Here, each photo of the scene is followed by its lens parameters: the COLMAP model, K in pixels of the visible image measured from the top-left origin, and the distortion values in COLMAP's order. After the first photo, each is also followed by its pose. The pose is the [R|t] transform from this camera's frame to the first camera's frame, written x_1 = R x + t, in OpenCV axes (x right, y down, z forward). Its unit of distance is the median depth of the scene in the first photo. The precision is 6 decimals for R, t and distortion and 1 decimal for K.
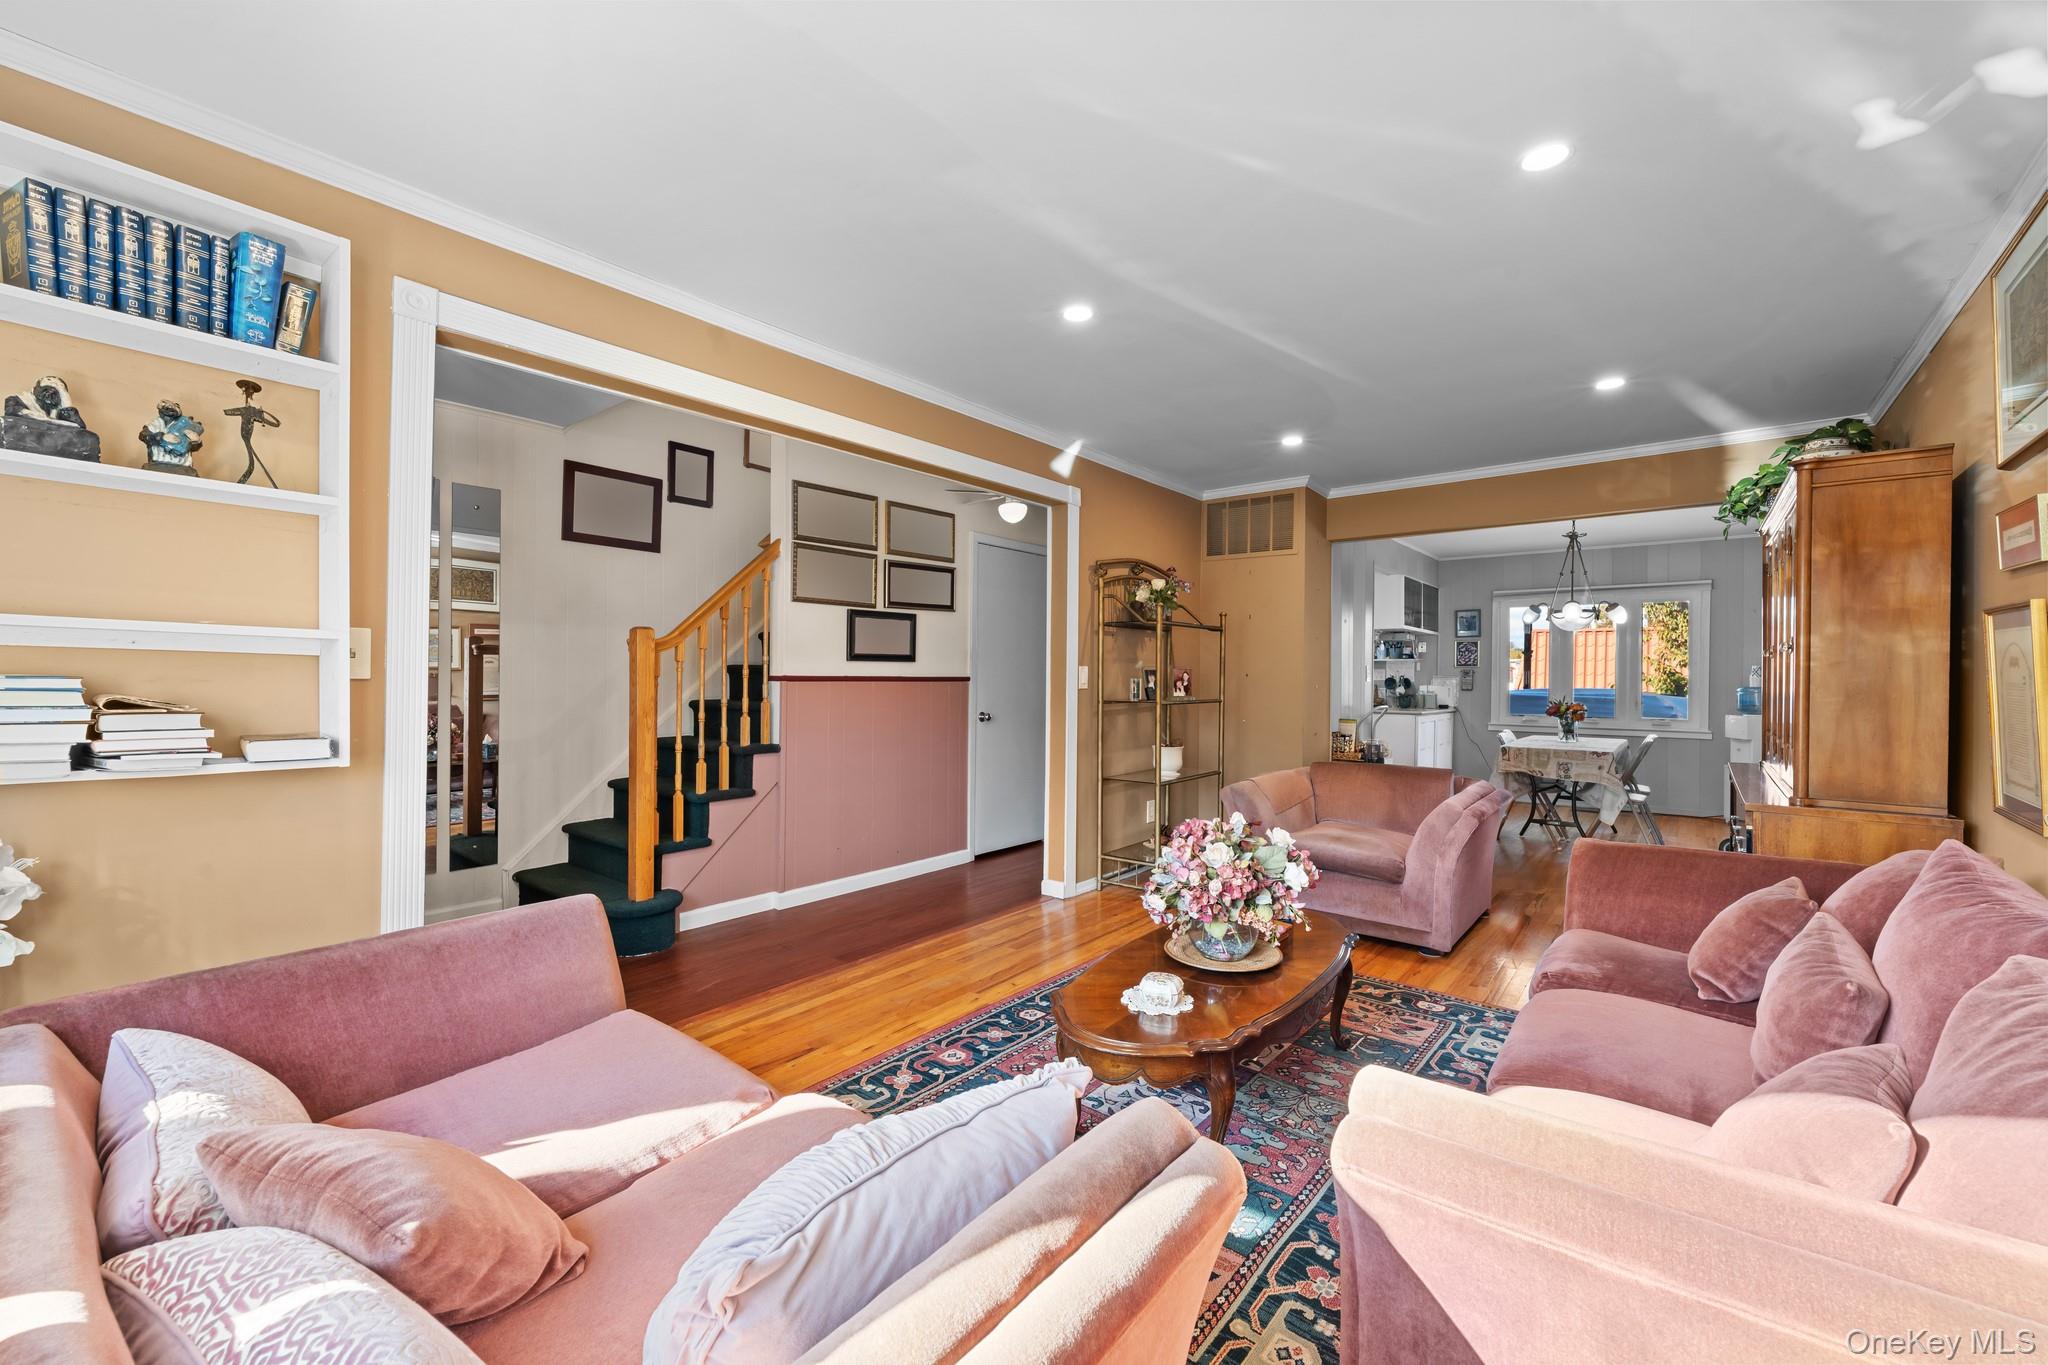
lens RADIAL K [[832.8, 0, 1025.6], [0, 832.8, 677.1], [0, 0, 1]] dist [-0.000831, 0.000043]
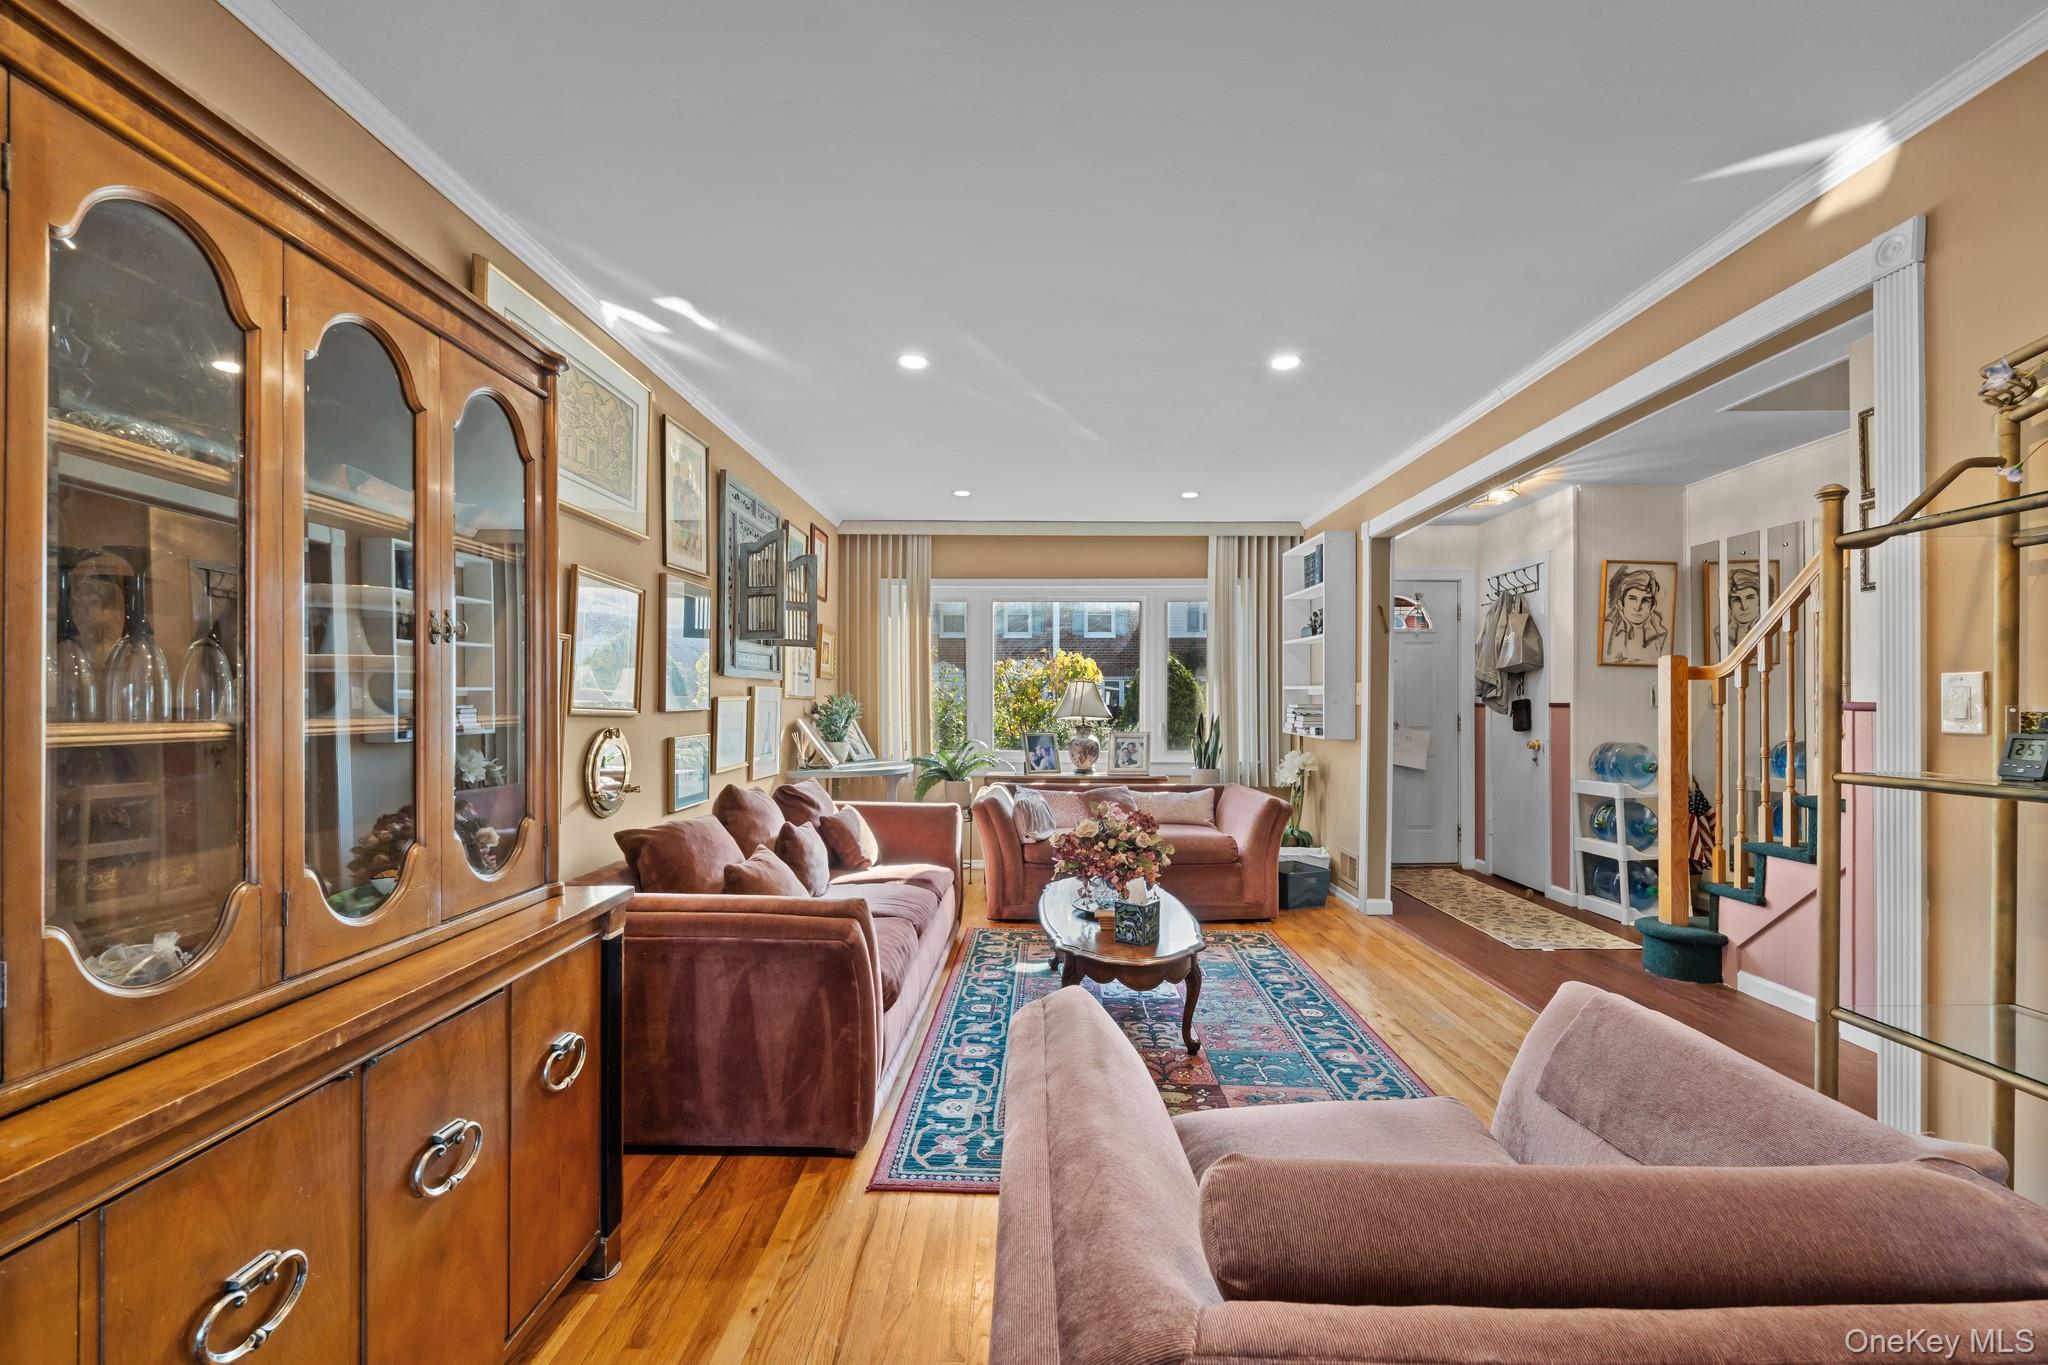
lens RADIAL K [[832.8, 0, 1025.8], [0, 832.8, 698.6], [0, 0, 1]] dist [-0.000831, 0.000043]
pose [[-0.787192, -0.008685, -0.616647, 1.049252], [-0.003221, 0.999945, -0.009970, 0.006962], [0.616700, -0.005862, -0.787177, 1.749857]]
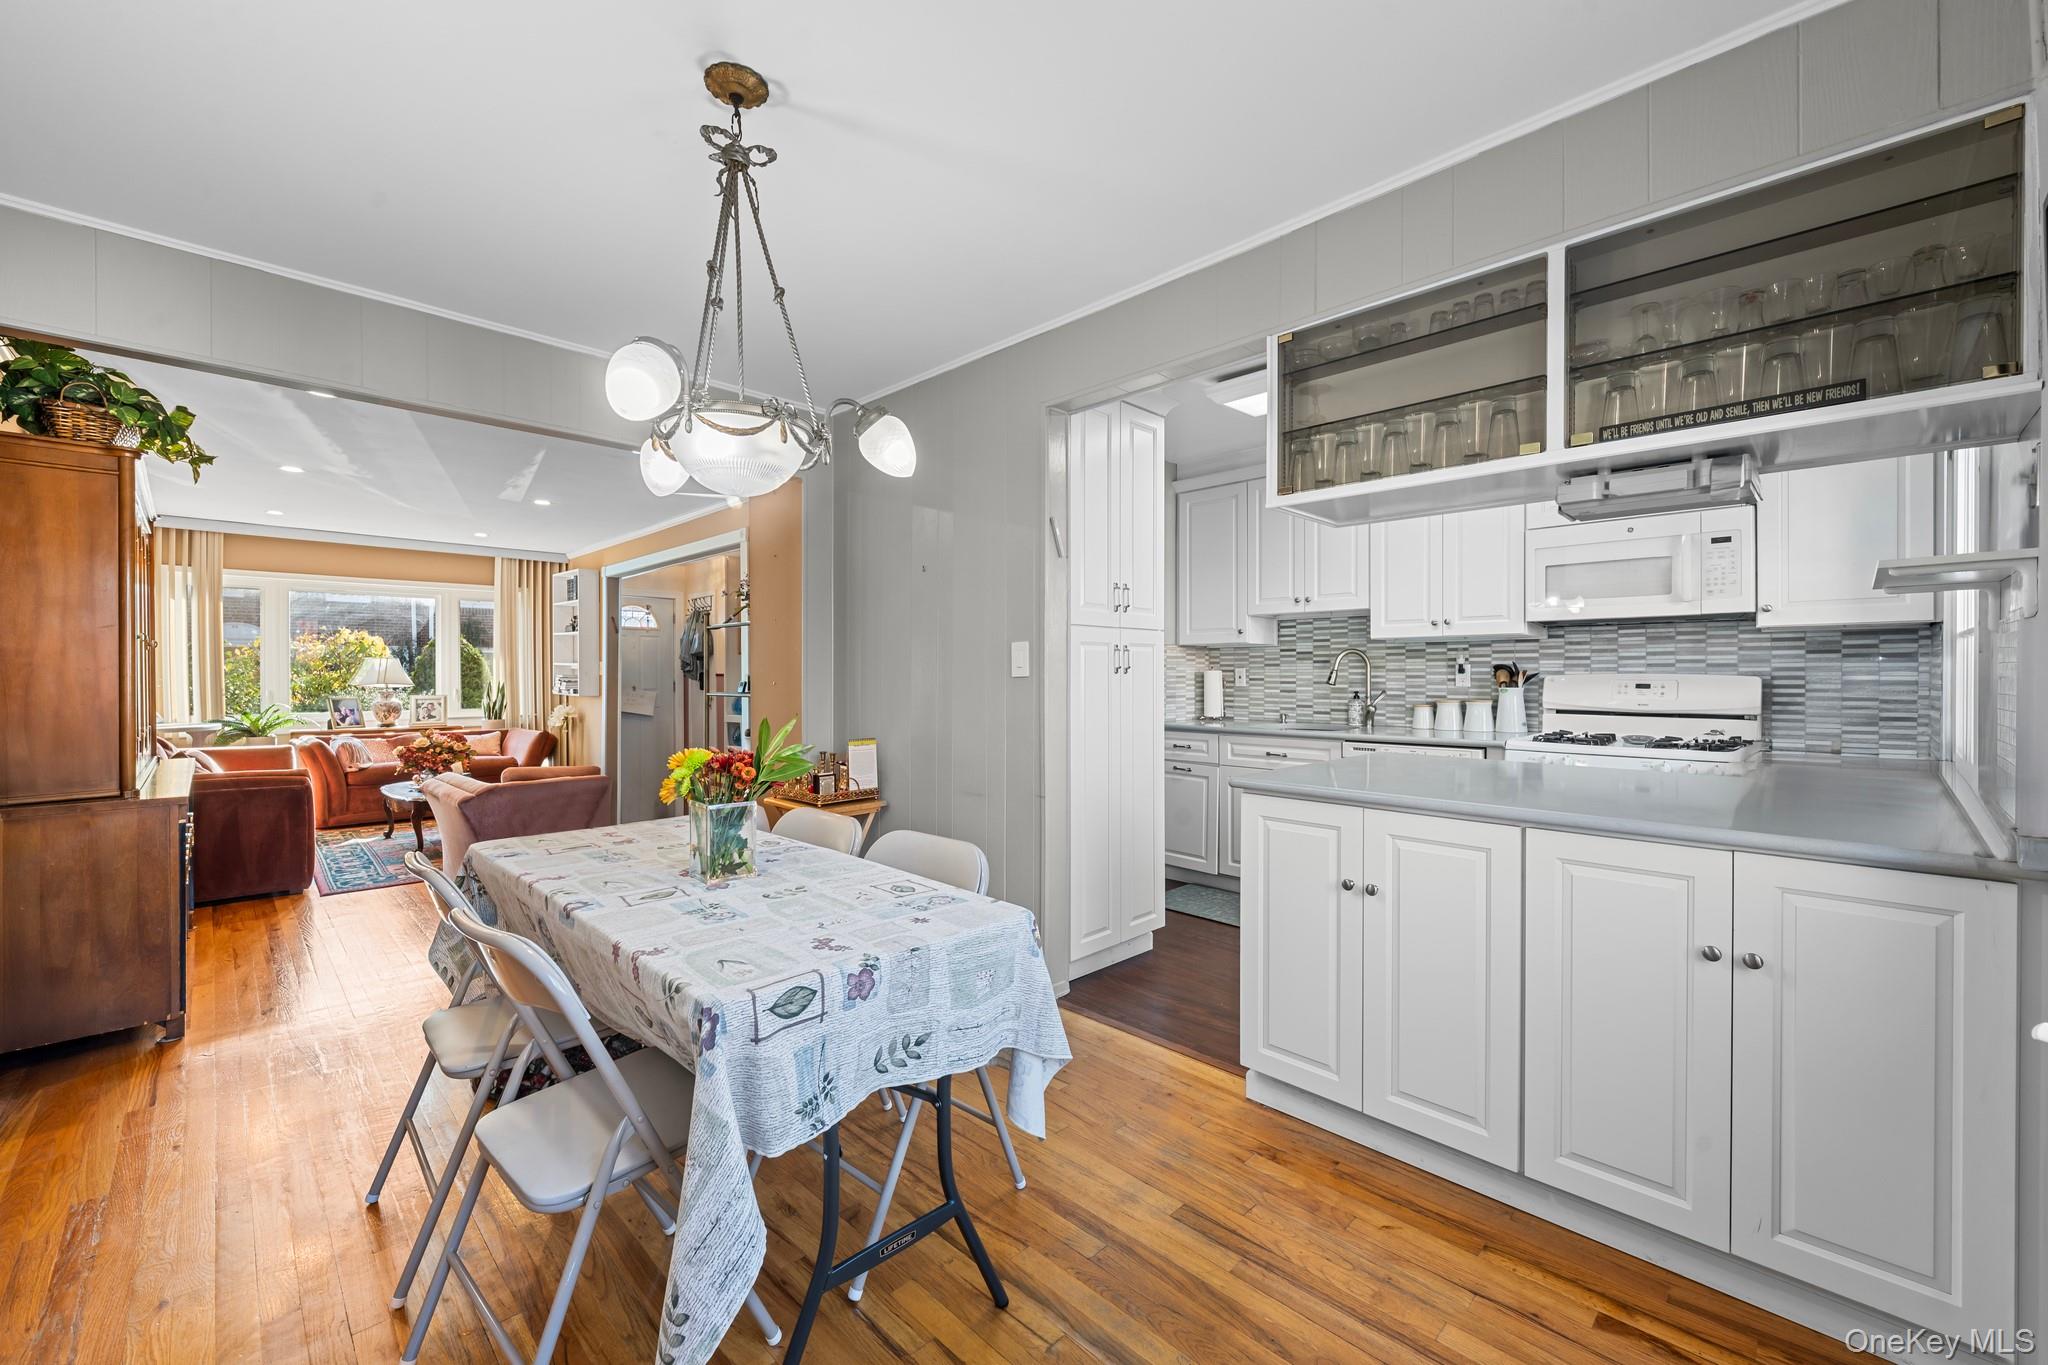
lens RADIAL K [[832.8, 0, 1033.6], [0, 832.8, 682.4], [0, 0, 1]] dist [-0.000831, 0.000043]
pose [[-0.112238, 0.003855, -0.993674, 1.647455], [0.000716, 0.999993, 0.003799, 0.011397], [0.993681, -0.000285, -0.112240, 2.233084]]
